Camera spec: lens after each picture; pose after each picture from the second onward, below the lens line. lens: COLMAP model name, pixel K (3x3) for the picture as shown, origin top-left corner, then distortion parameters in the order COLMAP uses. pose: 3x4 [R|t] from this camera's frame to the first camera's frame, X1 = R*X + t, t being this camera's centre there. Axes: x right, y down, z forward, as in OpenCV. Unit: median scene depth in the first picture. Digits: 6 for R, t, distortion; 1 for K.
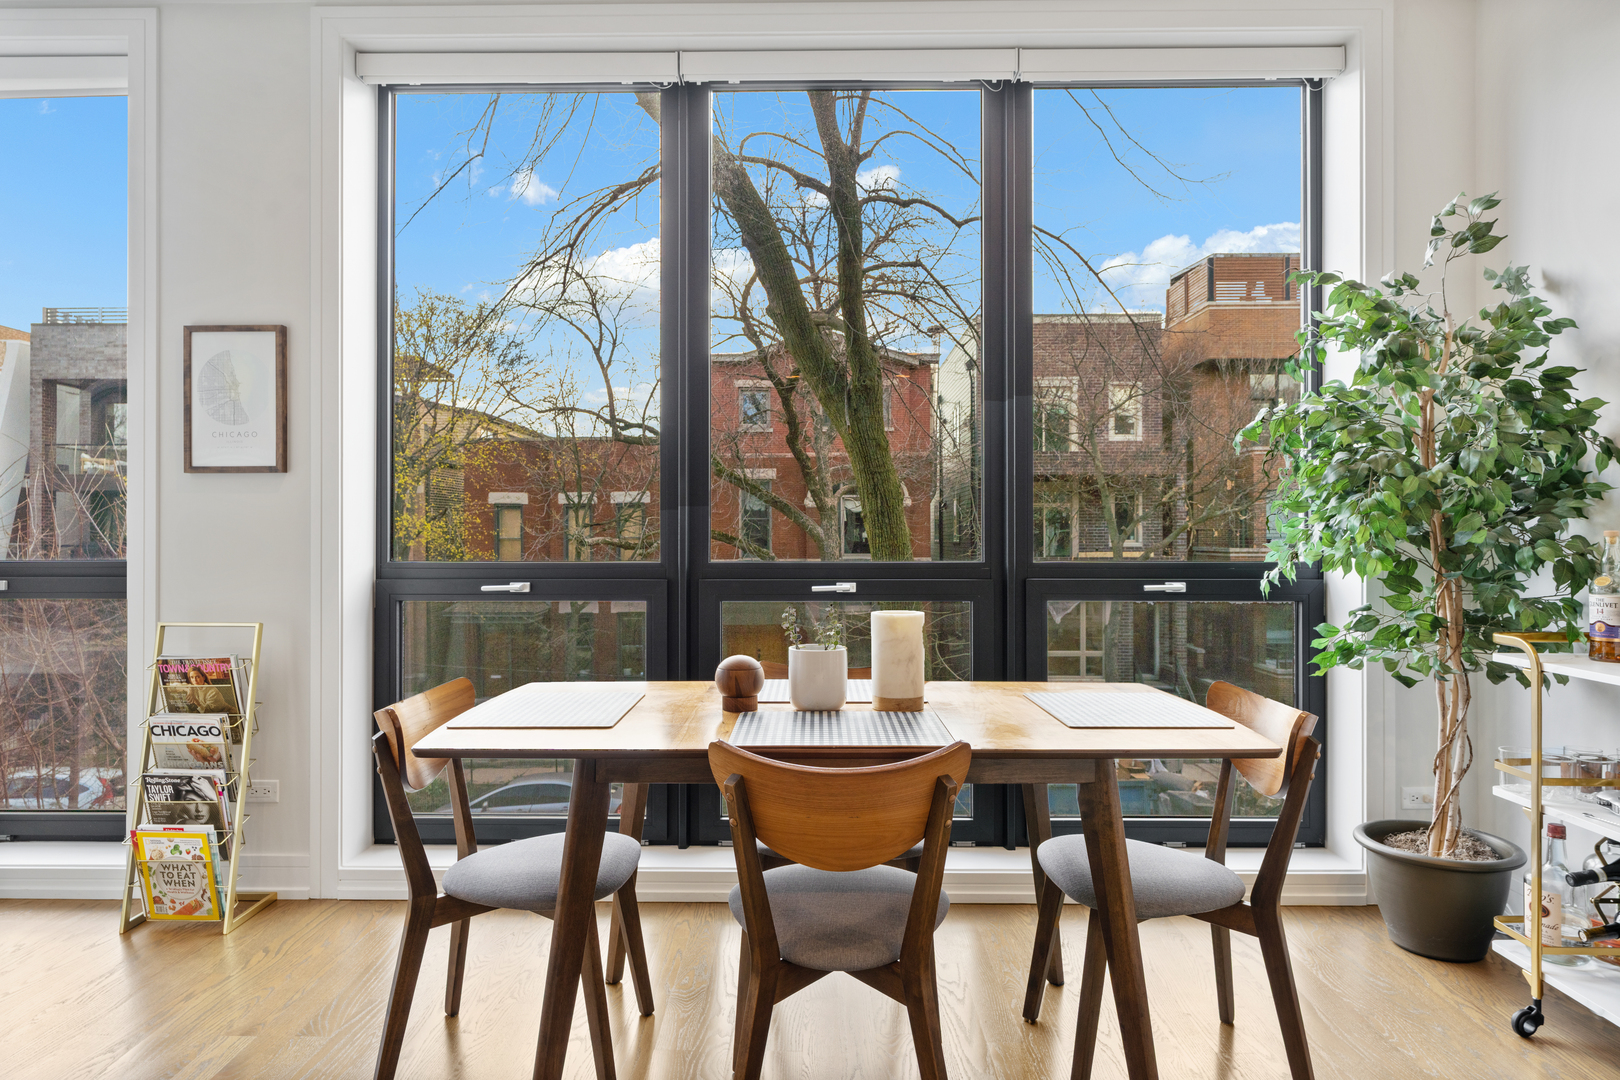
lens RADIAL K [[987.3, 0, 806.6], [0, 987.3, 532.8], [0, 0, 1]] dist [-0.009534, 0.007373]
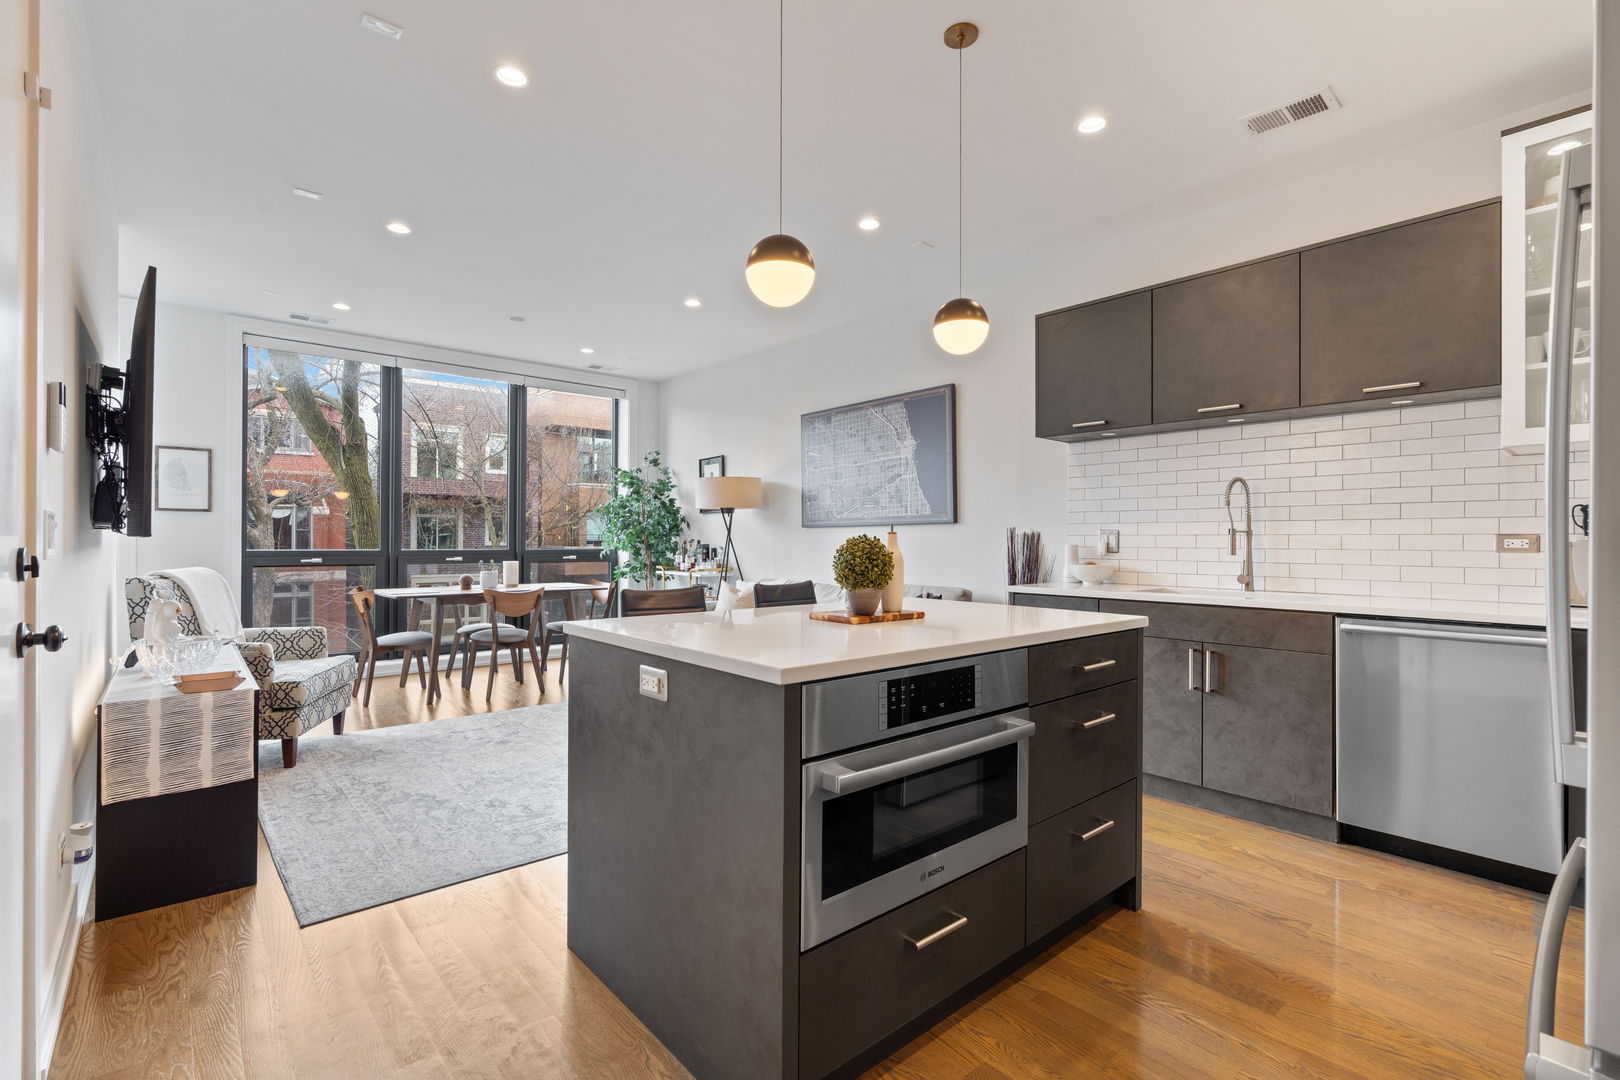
lens RADIAL K [[738.6, 0, 801.7], [0, 738.6, 538.2], [0, 0, 1]] dist [-0.009715, 0.003573]
pose [[0.749836, 0.006273, 0.661594, -0.631674], [-0.008419, 0.999965, 0.000060, -0.010647], [-0.661571, -0.005615, 0.749862, -1.231050]]
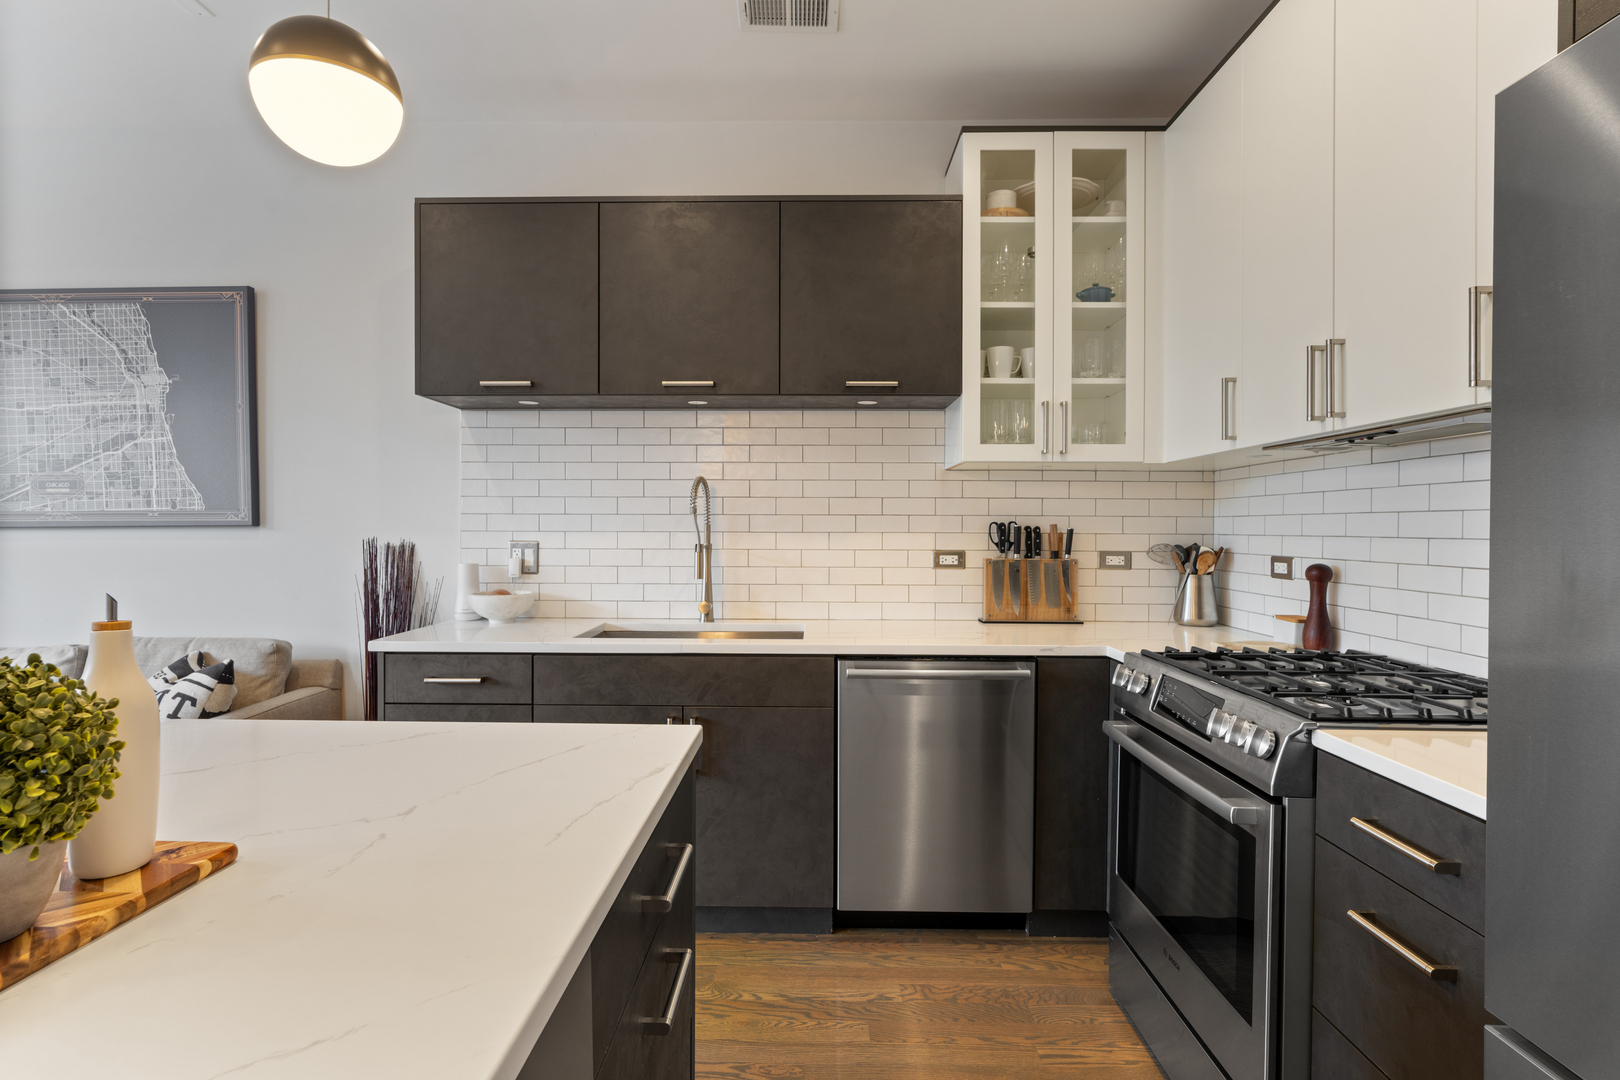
lens RADIAL K [[794.8, 0, 806.0], [0, 794.8, 533.2], [0, 0, 1]] dist [-0.005615, 0.002077]
pose [[0.009545, -0.006330, 0.999934, -0.332556], [-0.008524, 0.999943, 0.006411, -0.048889], [-0.999918, -0.008585, 0.009491, -0.966726]]
